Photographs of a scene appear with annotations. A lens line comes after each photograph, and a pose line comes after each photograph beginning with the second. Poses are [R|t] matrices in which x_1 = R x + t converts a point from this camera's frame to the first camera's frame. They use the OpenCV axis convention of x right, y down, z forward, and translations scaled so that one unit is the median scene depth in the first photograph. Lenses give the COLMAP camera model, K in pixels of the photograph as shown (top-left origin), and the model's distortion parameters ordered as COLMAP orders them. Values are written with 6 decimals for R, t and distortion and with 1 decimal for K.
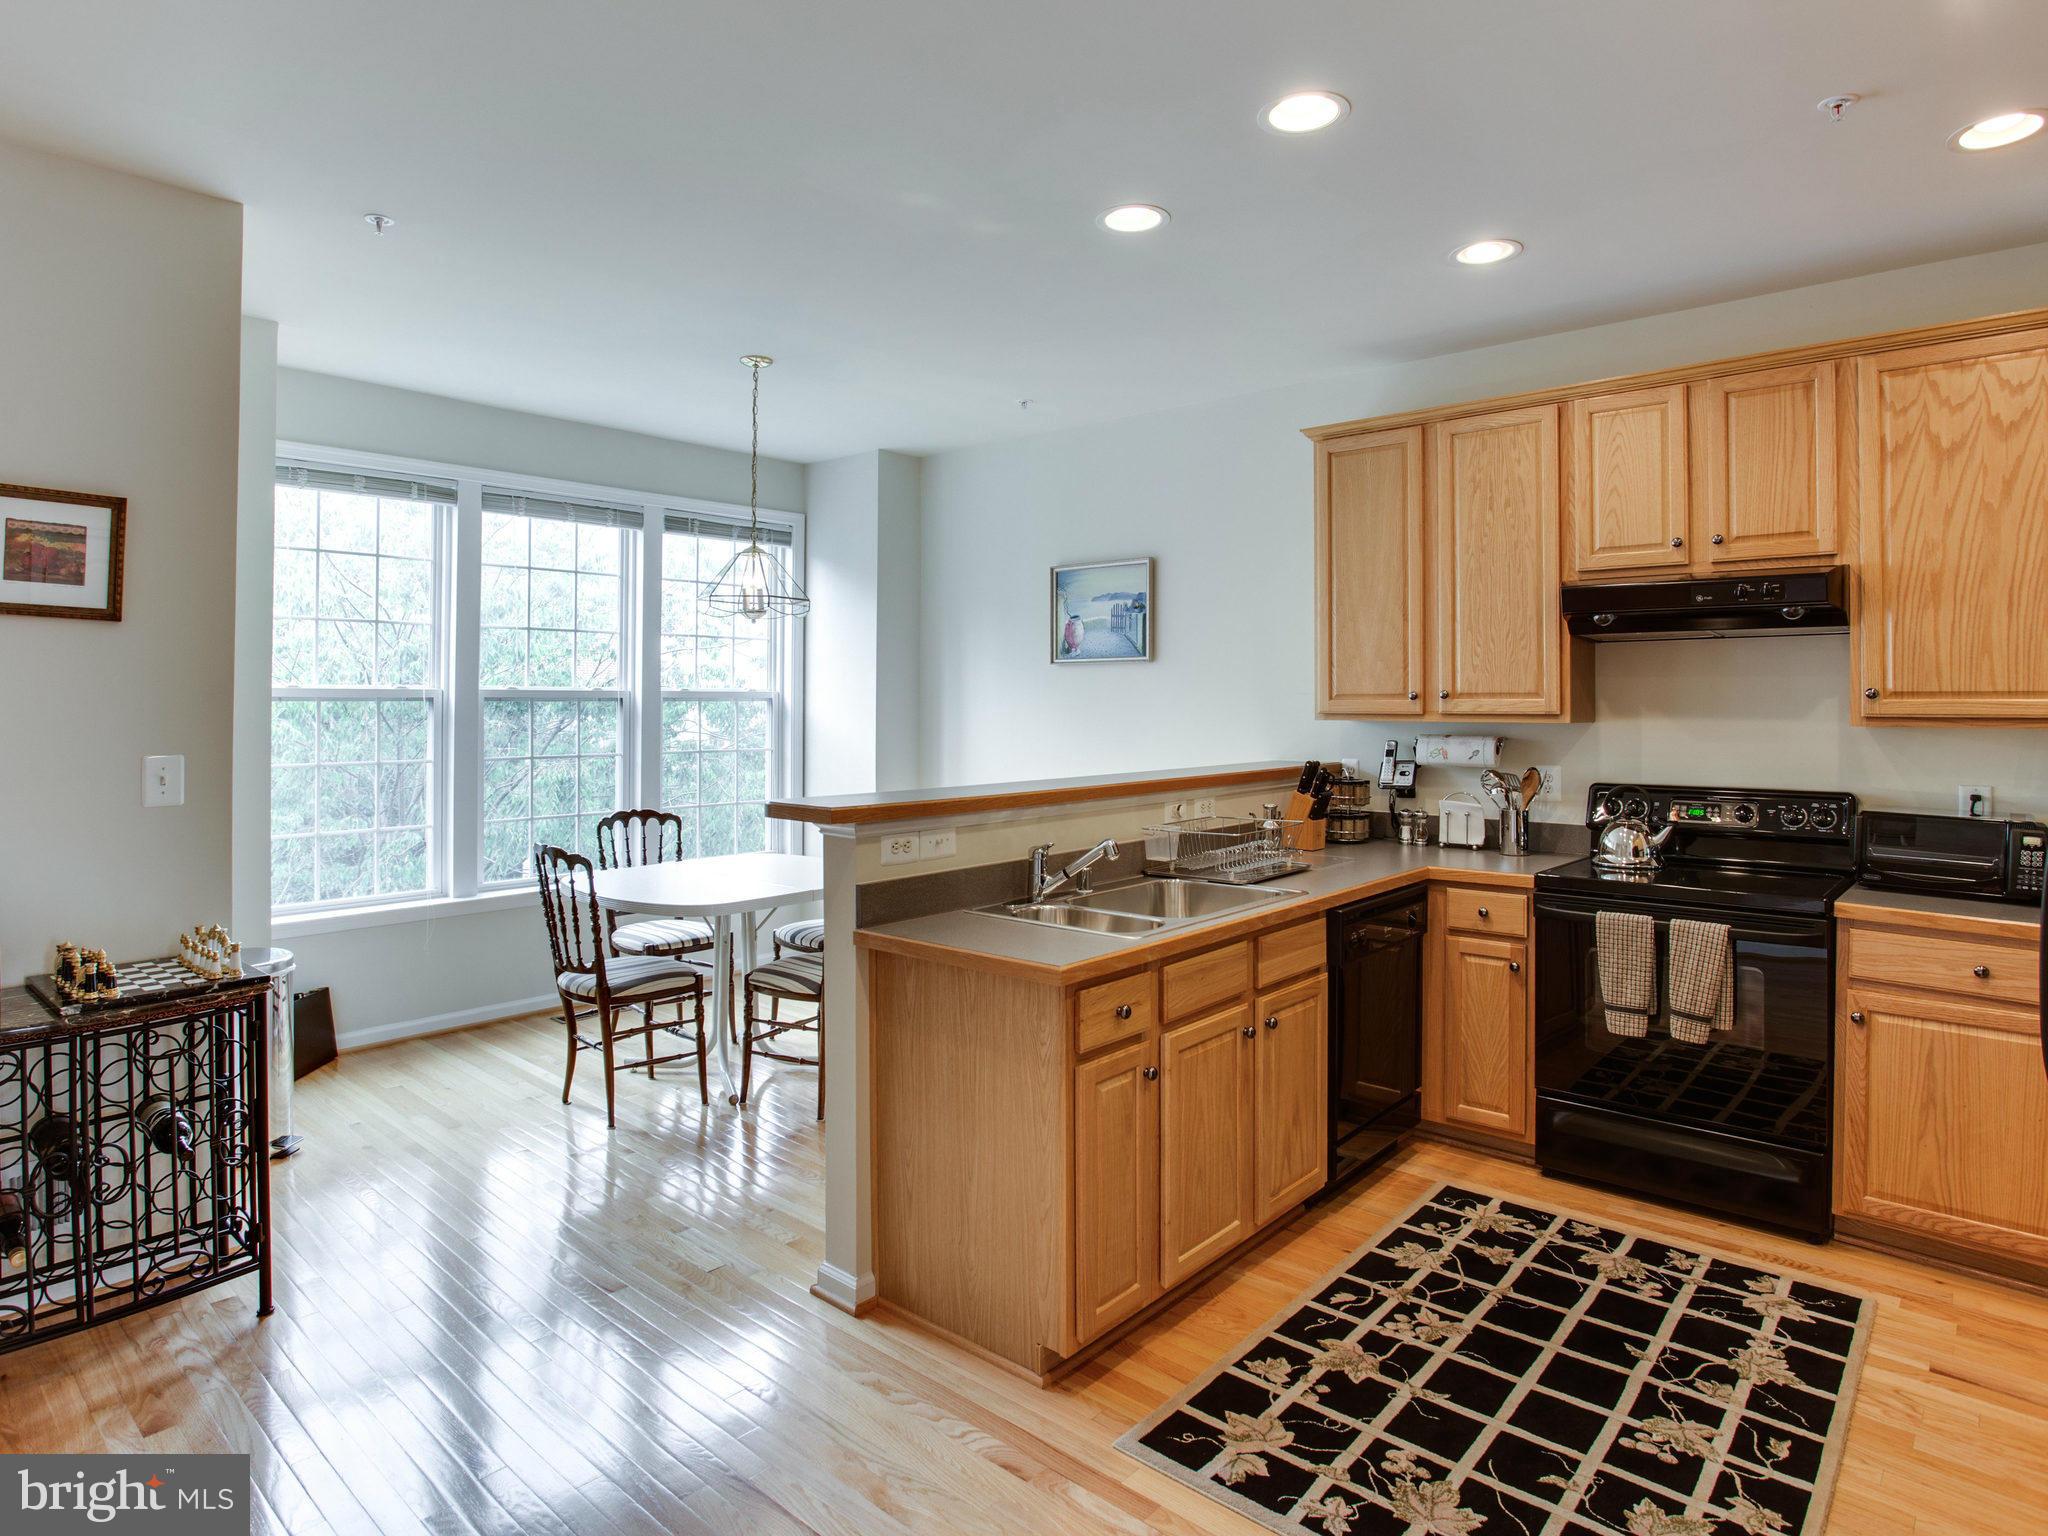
lens RADIAL K [[1187.3, 0, 1000.9], [0, 1187.3, 691.6], [0, 0, 1]] dist [-0.047617, 0.013103]
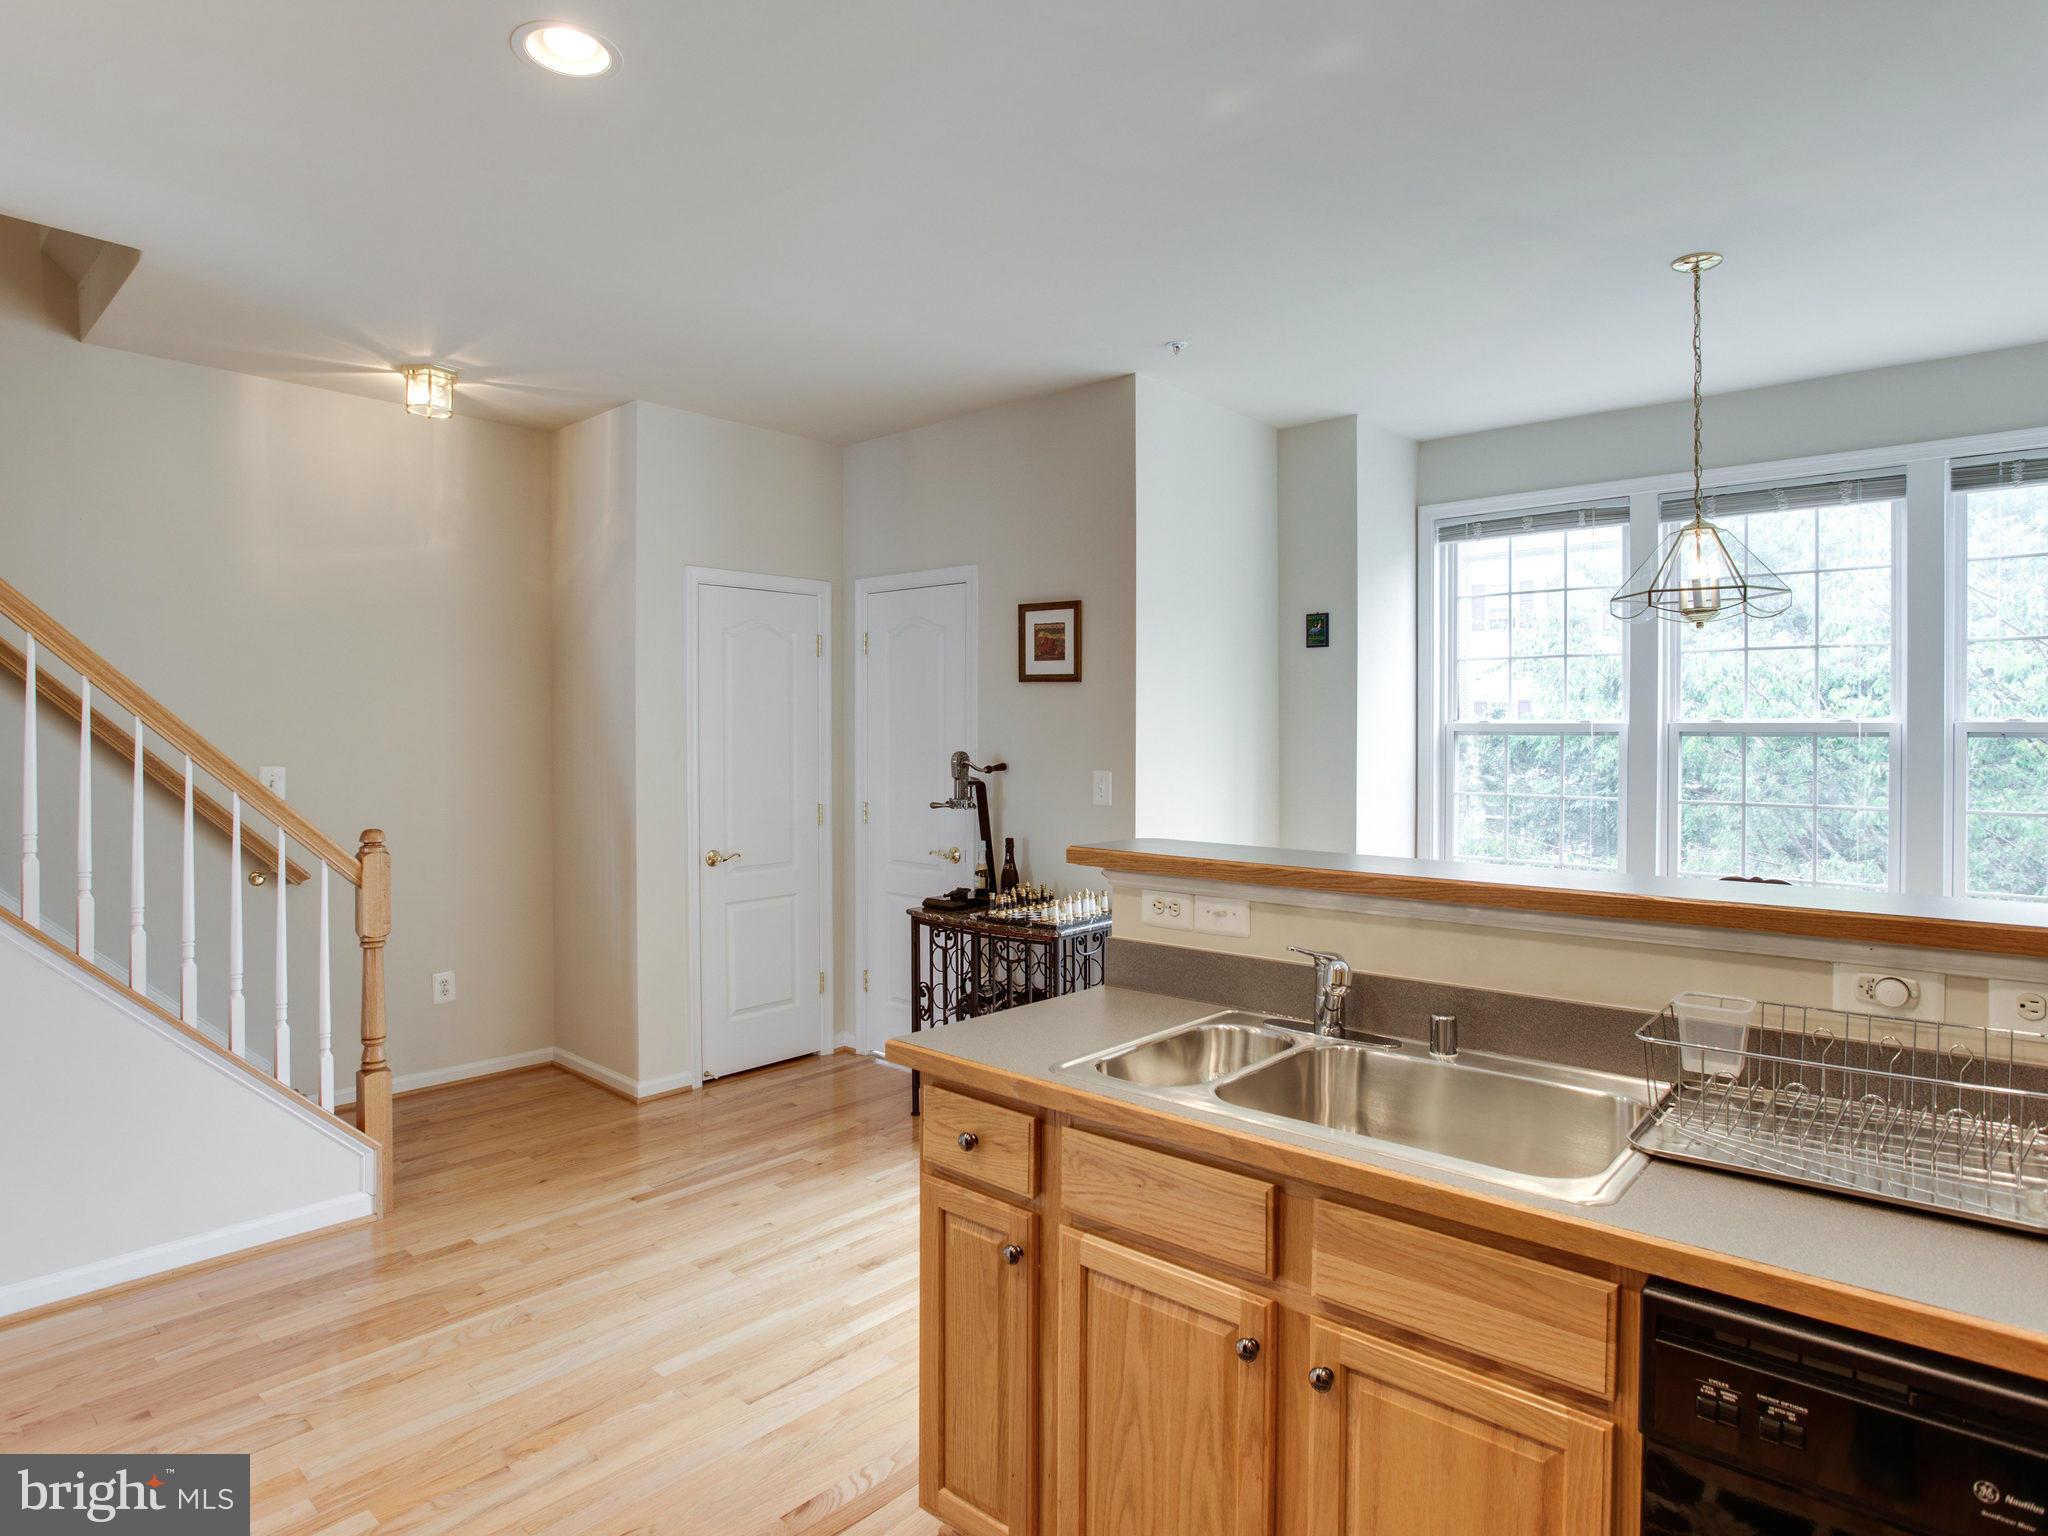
lens RADIAL K [[1154.3, 0, 1036.1], [0, 1154.3, 764.3], [0, 0, 1]] dist [-0.057464, 0.023380]
pose [[0.002537, 0.024538, -0.999696, 0.622140], [0.004760, 0.999687, 0.024550, 0.008195], [0.999985, -0.004821, 0.002419, 0.778387]]
